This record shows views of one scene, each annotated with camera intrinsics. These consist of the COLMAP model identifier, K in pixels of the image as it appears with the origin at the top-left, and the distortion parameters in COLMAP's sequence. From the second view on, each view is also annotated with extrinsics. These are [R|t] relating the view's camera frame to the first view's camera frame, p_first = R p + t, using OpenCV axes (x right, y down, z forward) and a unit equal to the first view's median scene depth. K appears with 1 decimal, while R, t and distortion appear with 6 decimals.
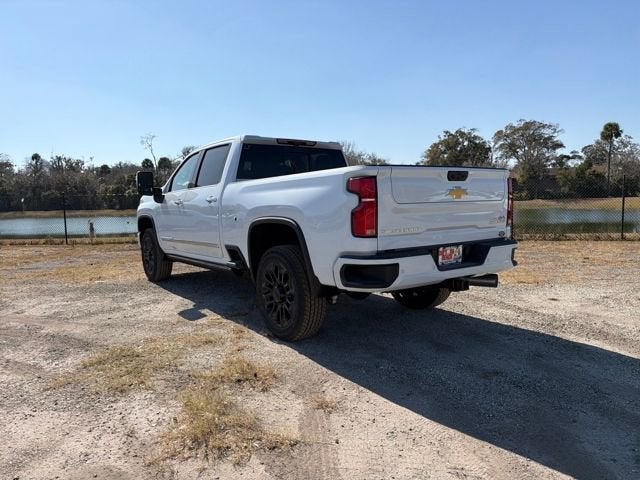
lens RADIAL K [[448.9, 0, 313.3], [0, 448.9, 242.9], [0, 0, 1]] dist [0.065696, -0.082501]
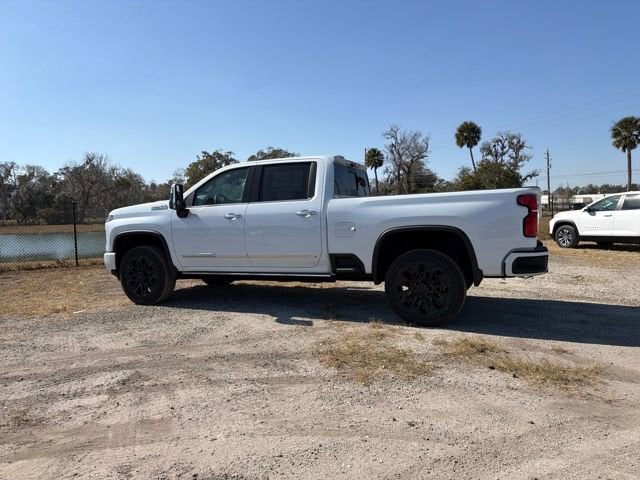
lens RADIAL K [[448.9, 0, 315.1], [0, 448.9, 244.6], [0, 0, 1]] dist [0.065696, -0.082501]
pose [[0.853167, -0.033320, 0.520573, -0.955919], [0.052619, 0.998365, -0.022336, 0.006080], [-0.518977, 0.046448, 0.853525, 0.102033]]
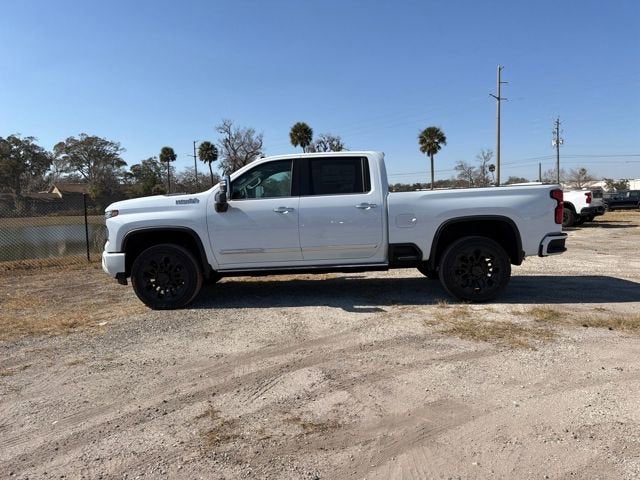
lens RADIAL K [[448.9, 0, 315.2], [0, 448.9, 243.8], [0, 0, 1]] dist [0.065696, -0.082501]
pose [[0.591999, -0.064496, 0.803354, -1.507986], [0.089587, 0.995882, 0.013935, -0.034880], [-0.800944, 0.063720, 0.595339, 0.551301]]
